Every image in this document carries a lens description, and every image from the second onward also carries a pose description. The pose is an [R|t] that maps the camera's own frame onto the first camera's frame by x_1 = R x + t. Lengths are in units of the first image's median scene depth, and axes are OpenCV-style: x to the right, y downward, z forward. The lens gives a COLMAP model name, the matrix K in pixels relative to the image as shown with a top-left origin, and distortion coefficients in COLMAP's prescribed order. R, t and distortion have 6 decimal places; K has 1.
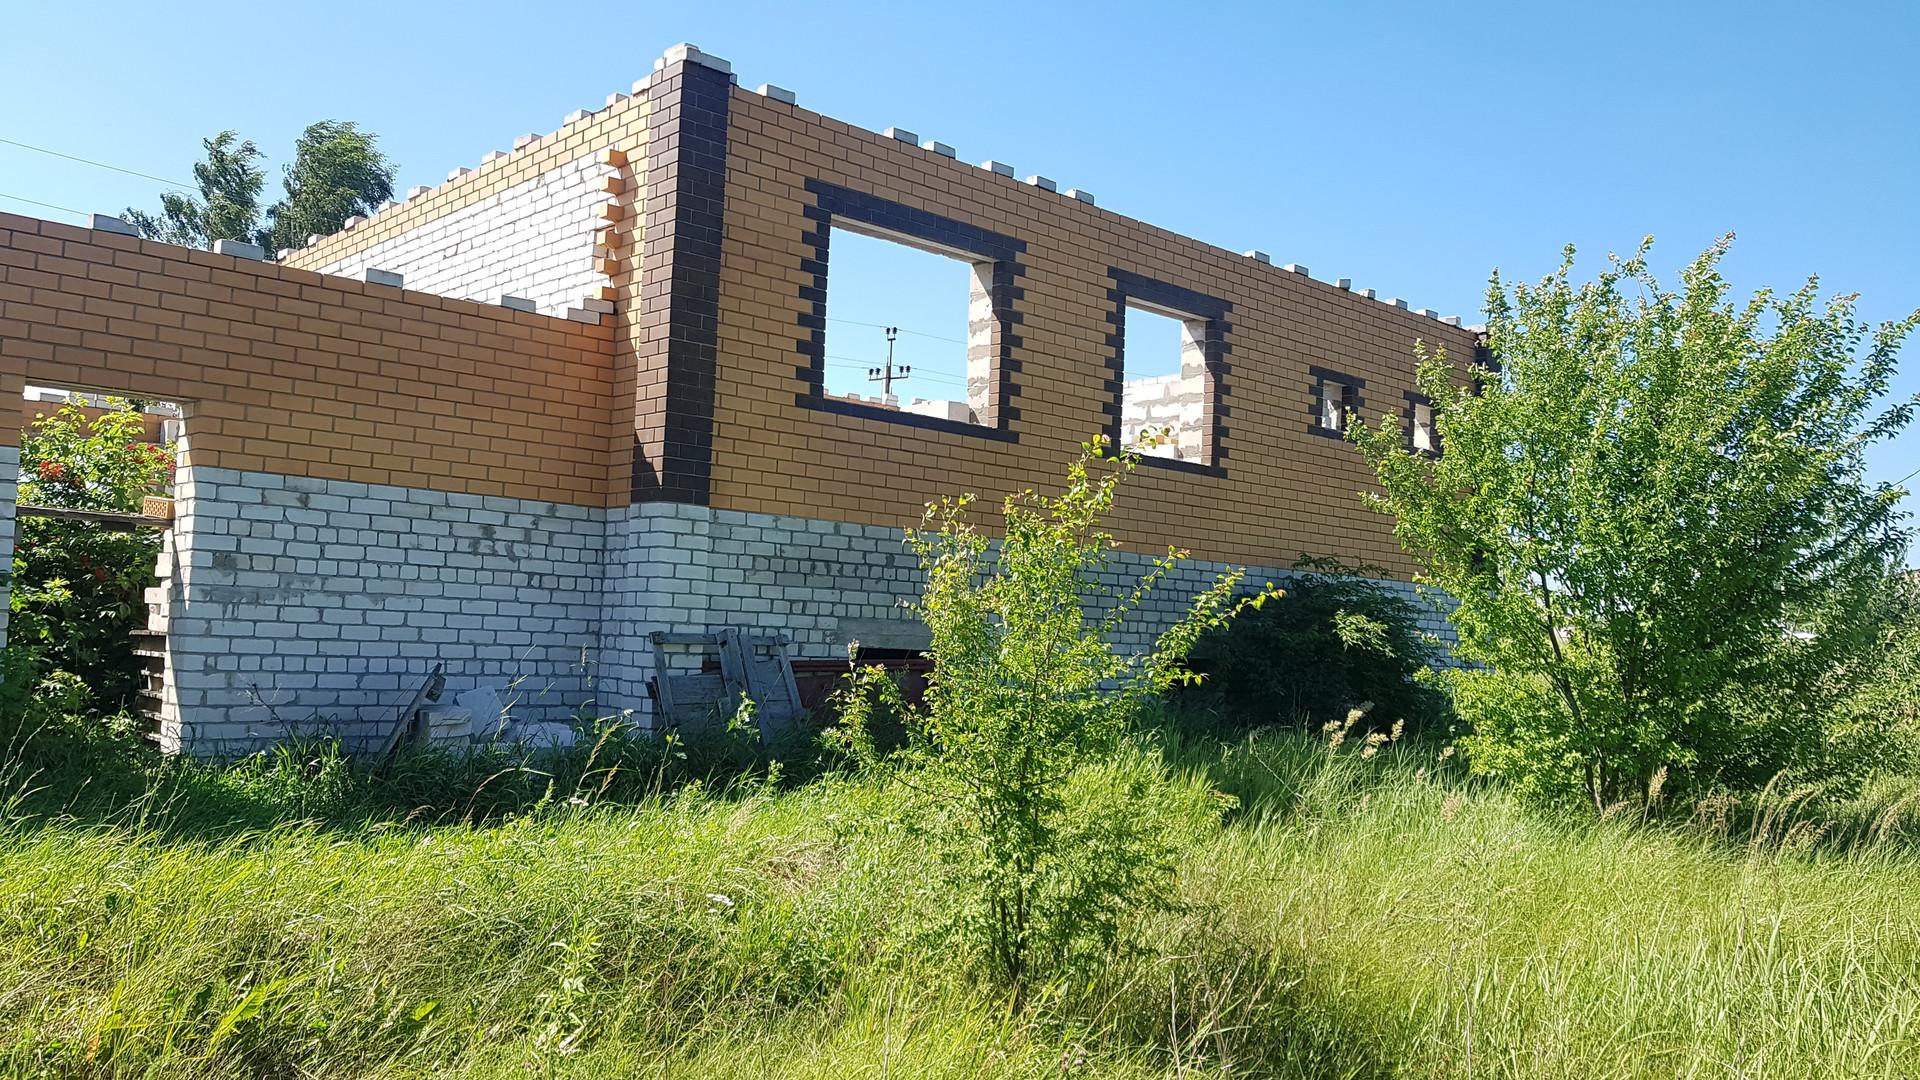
lens RADIAL K [[1499.9, 0, 932.5], [0, 1499.9, 543.8], [0, 0, 1]] dist [-0.008936, 0.009284]
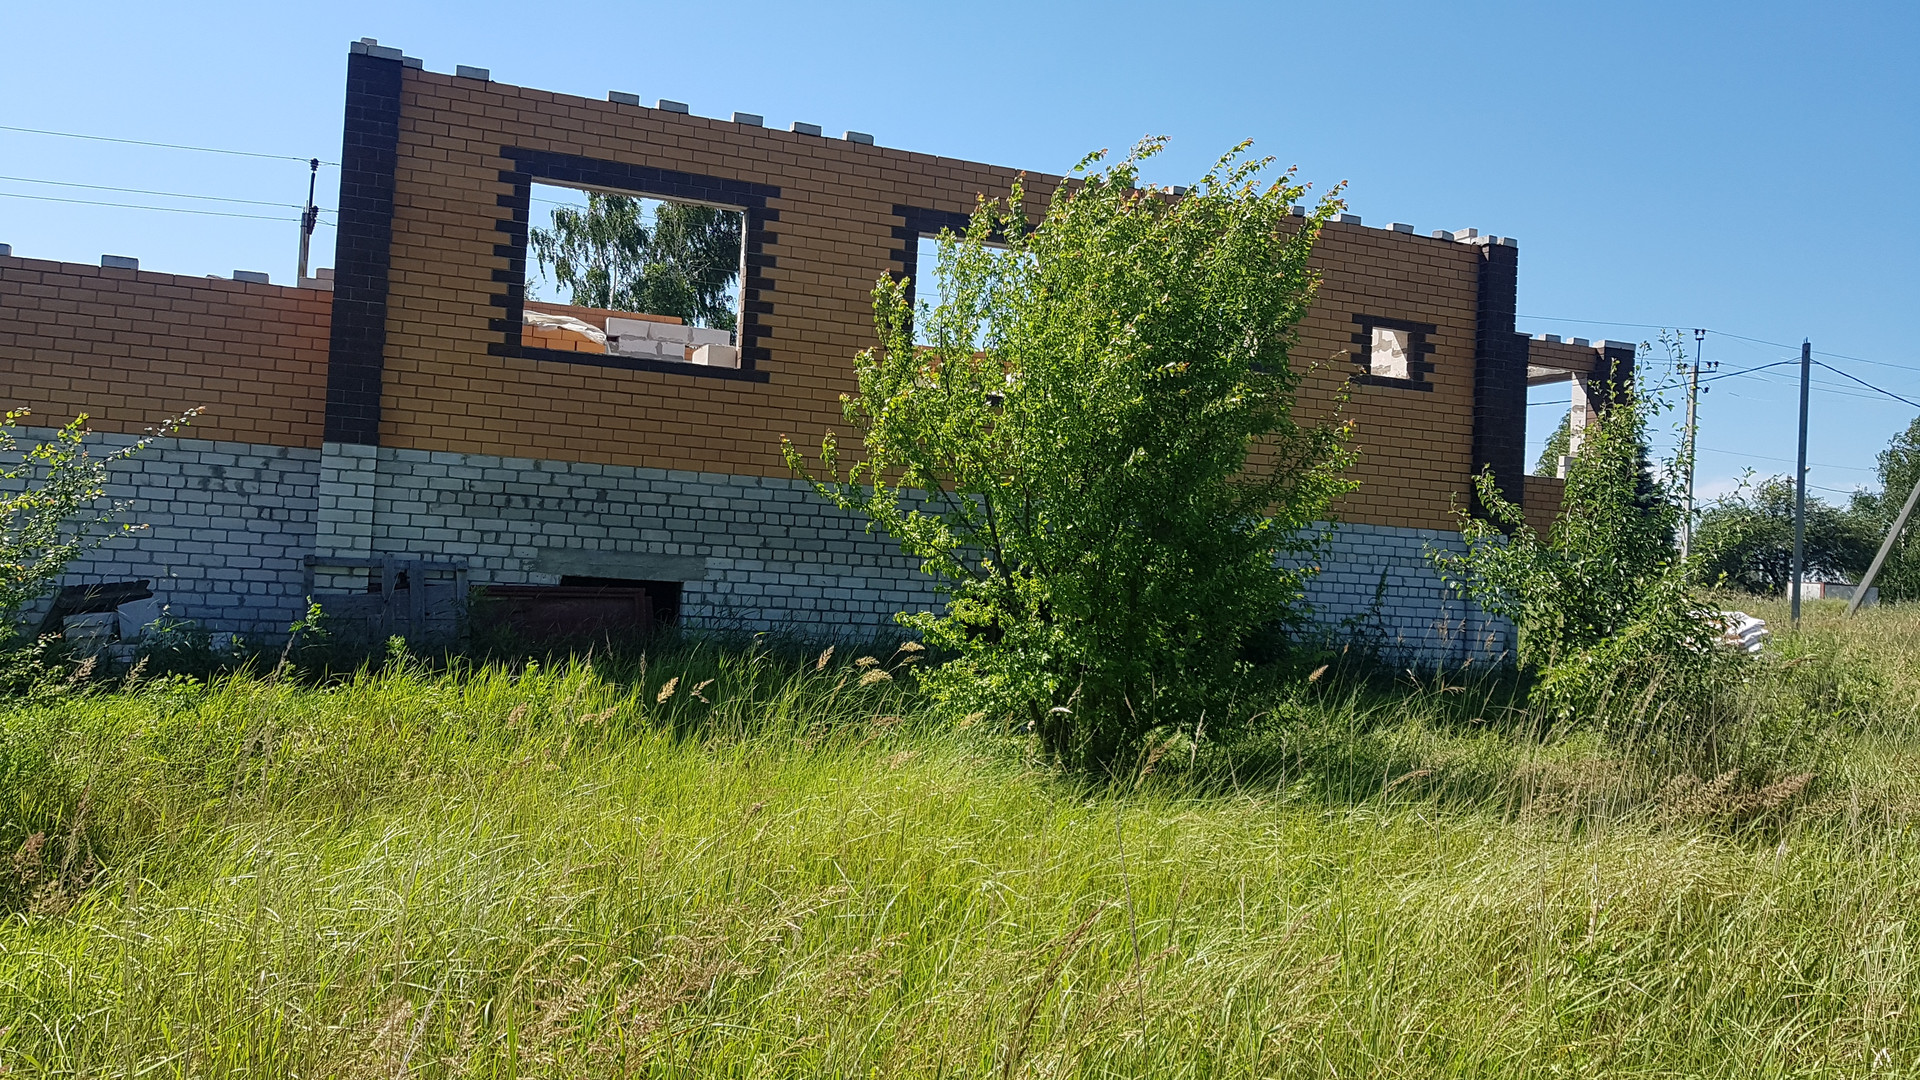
lens RADIAL K [[1499.9, 0, 933.5], [0, 1499.9, 505.3], [0, 0, 1]] dist [-0.008936, 0.009284]
pose [[0.940195, -0.009991, -0.340491, 0.621526], [0.008013, 0.999942, -0.007215, 0.031041], [0.340543, 0.004055, 0.940220, 0.083676]]
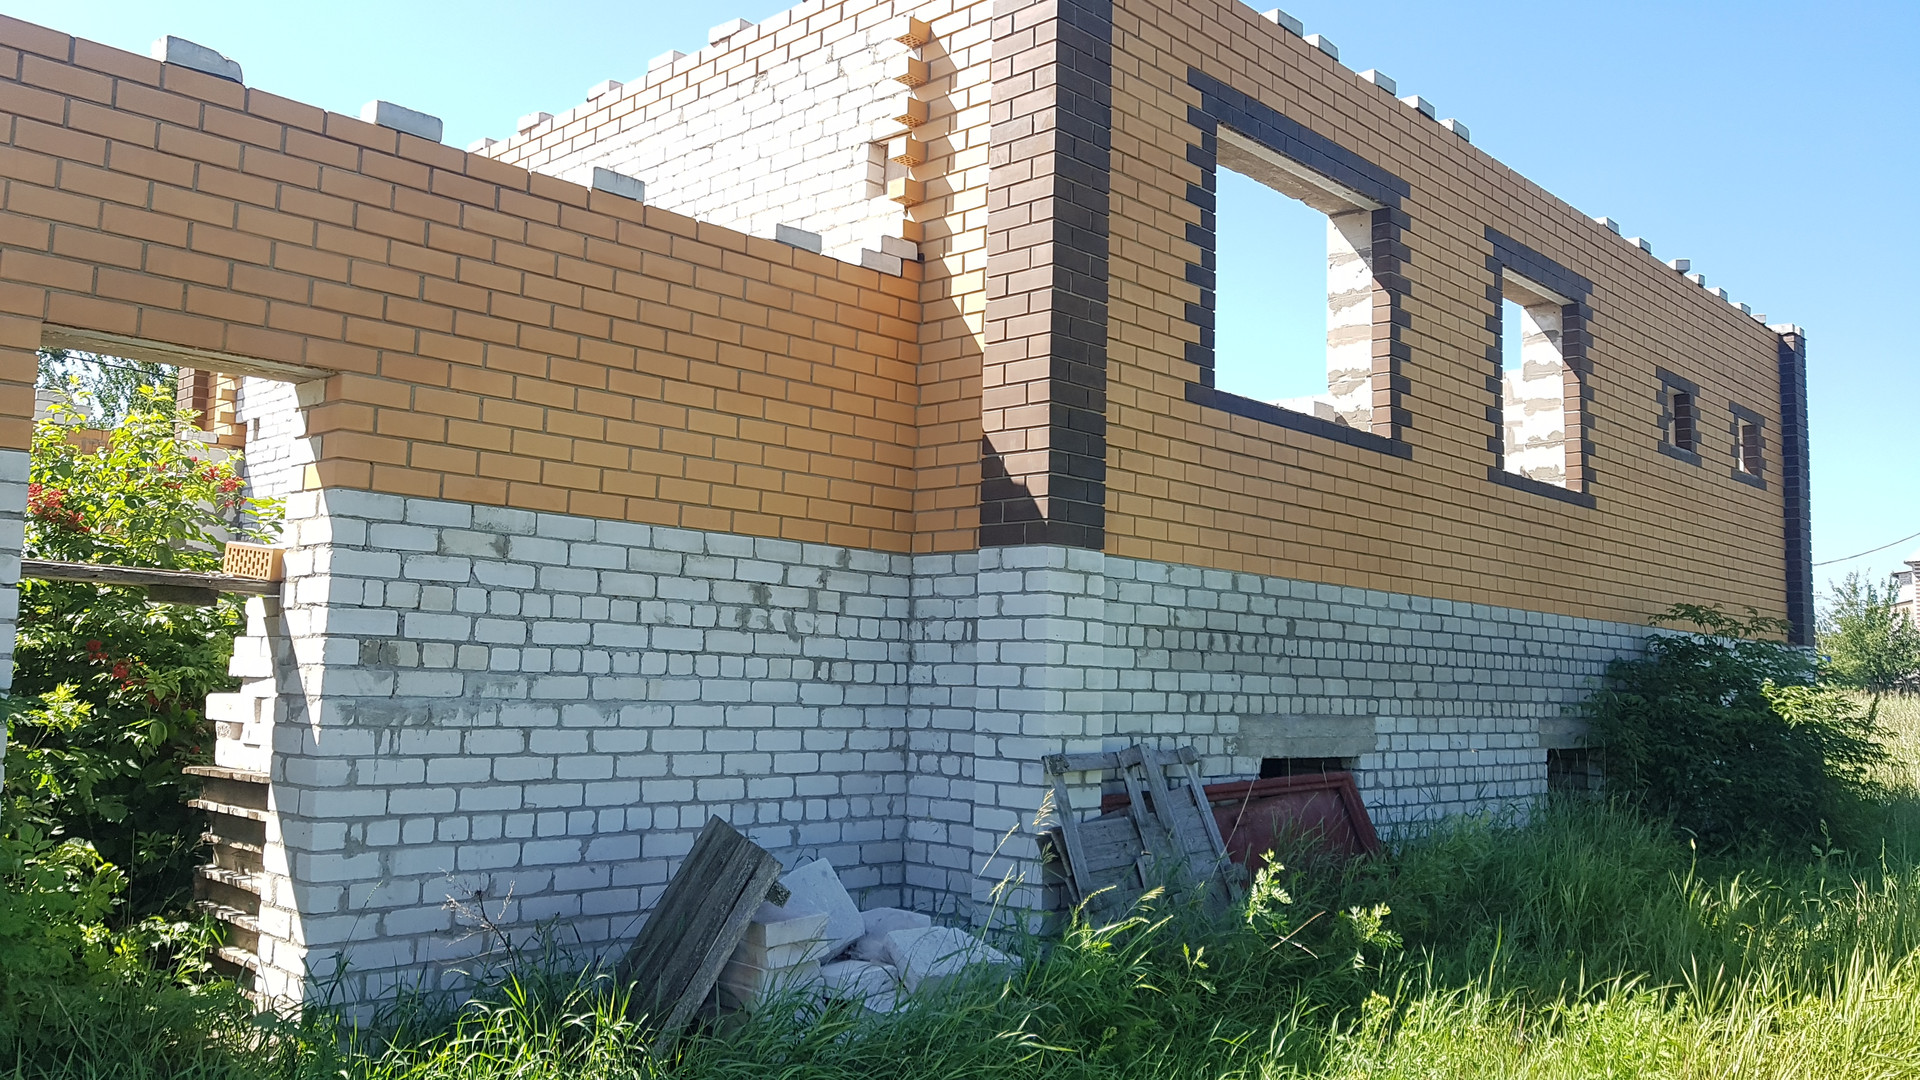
lens RADIAL K [[1499.9, 0, 935.6], [0, 1499.9, 515.8], [0, 0, 1]] dist [-0.008936, 0.009284]
pose [[0.998286, -0.006318, 0.058186, -0.255800], [0.008997, 0.998906, -0.045895, -0.011339], [-0.057832, 0.046340, 0.997250, 0.361348]]
